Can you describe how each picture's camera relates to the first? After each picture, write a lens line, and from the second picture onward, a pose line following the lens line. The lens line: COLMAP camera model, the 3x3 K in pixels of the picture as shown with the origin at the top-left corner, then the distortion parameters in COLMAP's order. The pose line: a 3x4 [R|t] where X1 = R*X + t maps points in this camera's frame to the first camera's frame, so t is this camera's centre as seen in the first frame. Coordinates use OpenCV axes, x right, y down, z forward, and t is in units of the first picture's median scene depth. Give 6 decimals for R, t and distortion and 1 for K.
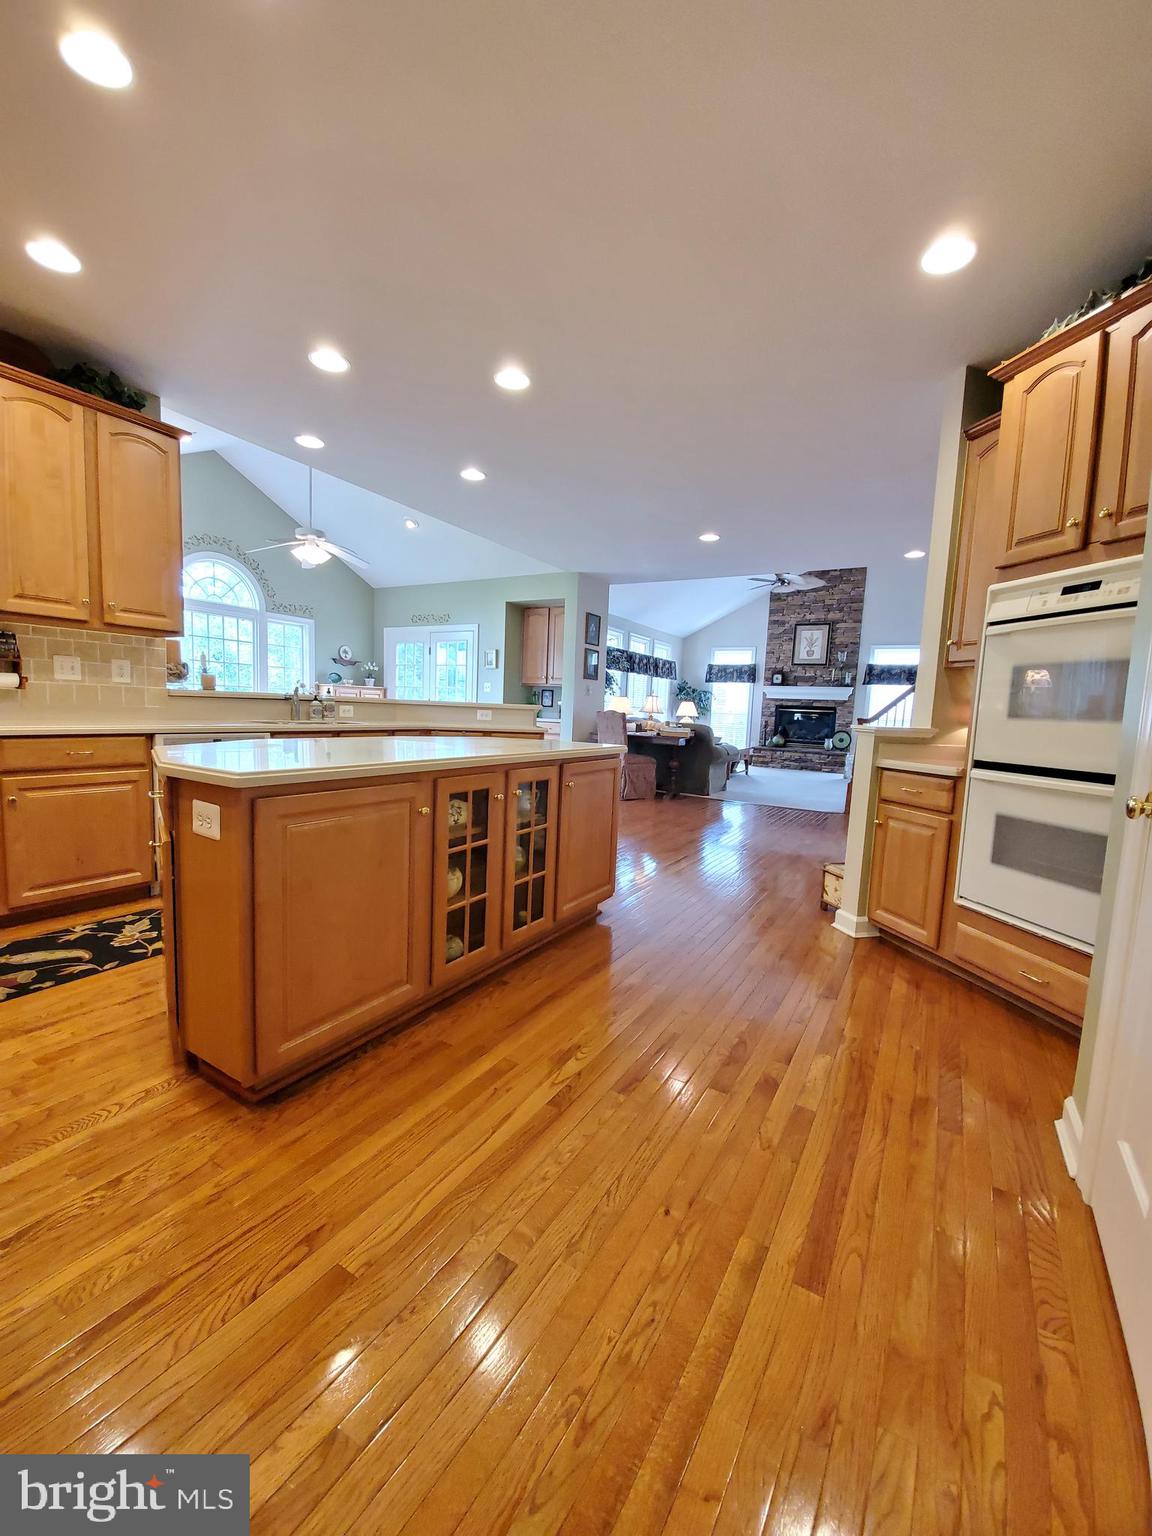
lens RADIAL K [[607.7, 0, 582.7], [0, 607.7, 770.6], [0, 0, 1]] dist [0.010892, -0.010991]
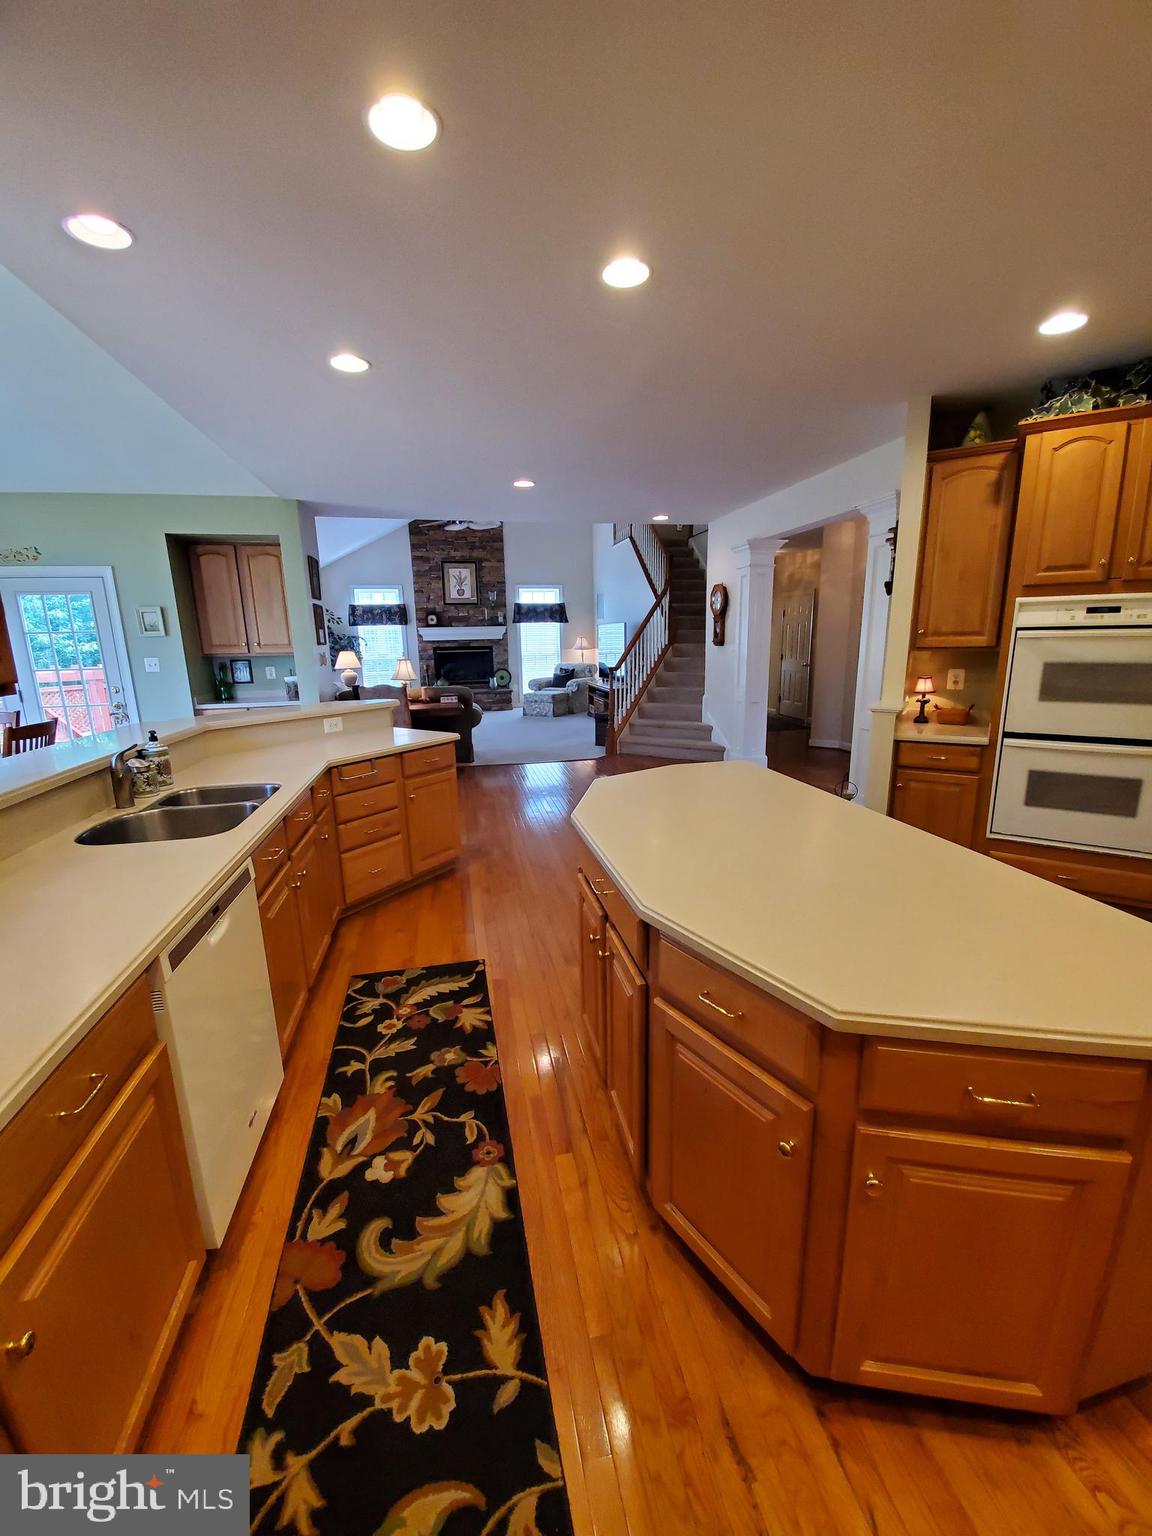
lens RADIAL K [[607.7, 0, 582.7], [0, 607.7, 770.6], [0, 0, 1]] dist [0.010892, -0.010991]
pose [[0.733243, -0.203372, 0.648841, -0.256437], [0.121195, 0.978034, 0.169594, -0.076545], [-0.669079, -0.045717, 0.741784, 0.176714]]
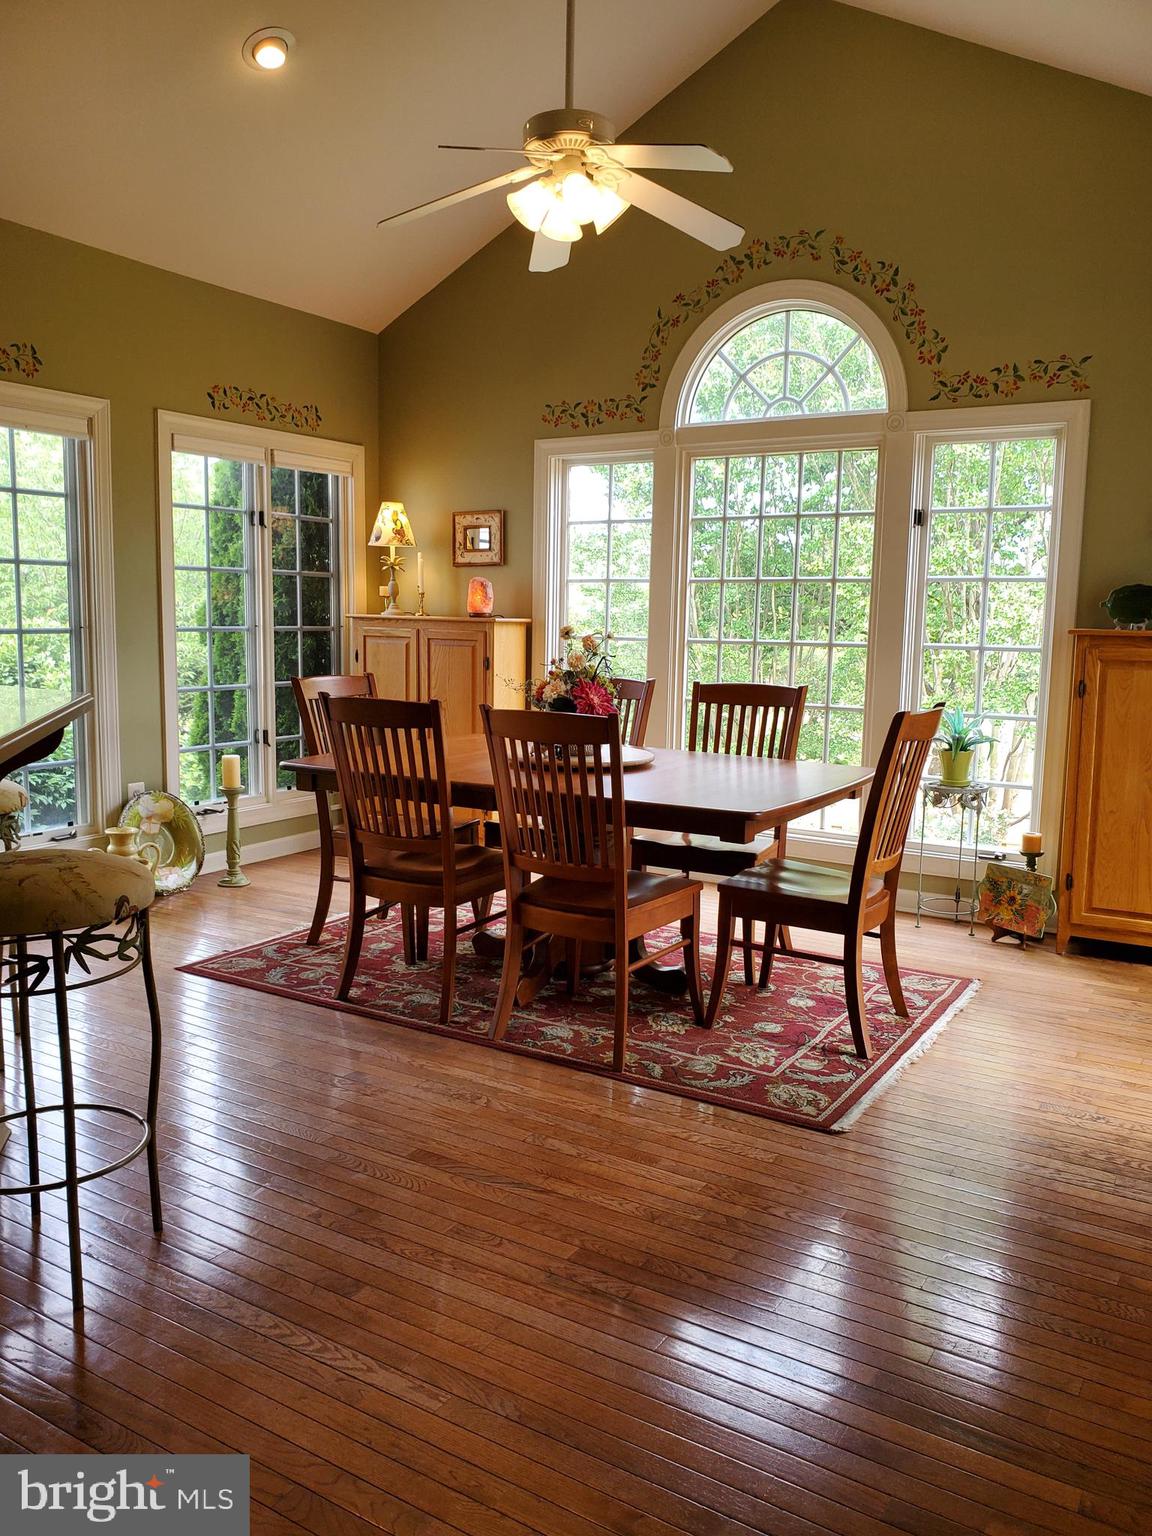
lens RADIAL K [[1213.1, 0, 576.0], [0, 1213.1, 768.0], [0, 0, 1]] dist [0.071198, -0.096448]
pose [[-0.023402, 0.092513, -0.995436, 0.148626], [-0.115413, 0.988802, 0.094609, -0.104447], [0.993042, 0.117100, -0.012463, 0.793780]]
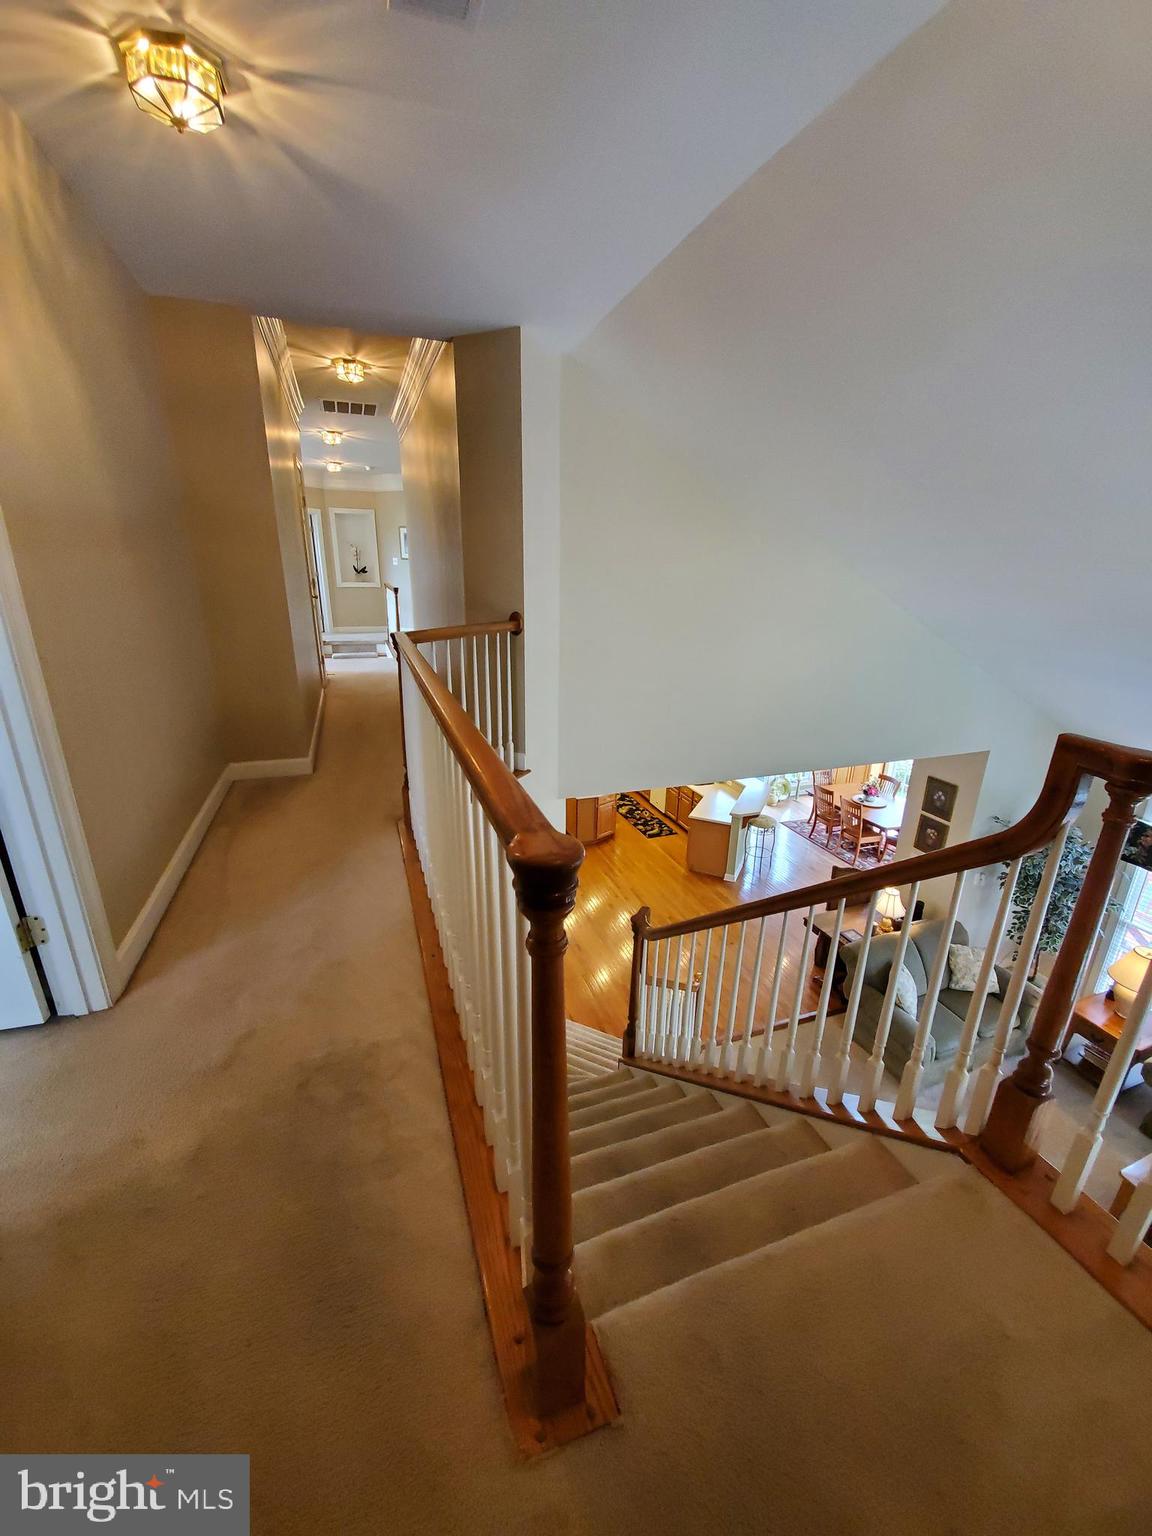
lens RADIAL K [[607.7, 0, 582.7], [0, 607.7, 770.6], [0, 0, 1]] dist [0.010892, -0.010991]
pose [[-0.633083, 0.197762, -0.748396, 0.881529], [-0.117383, 0.931108, 0.345339, -0.461865], [0.765132, 0.306477, -0.566254, 1.015669]]
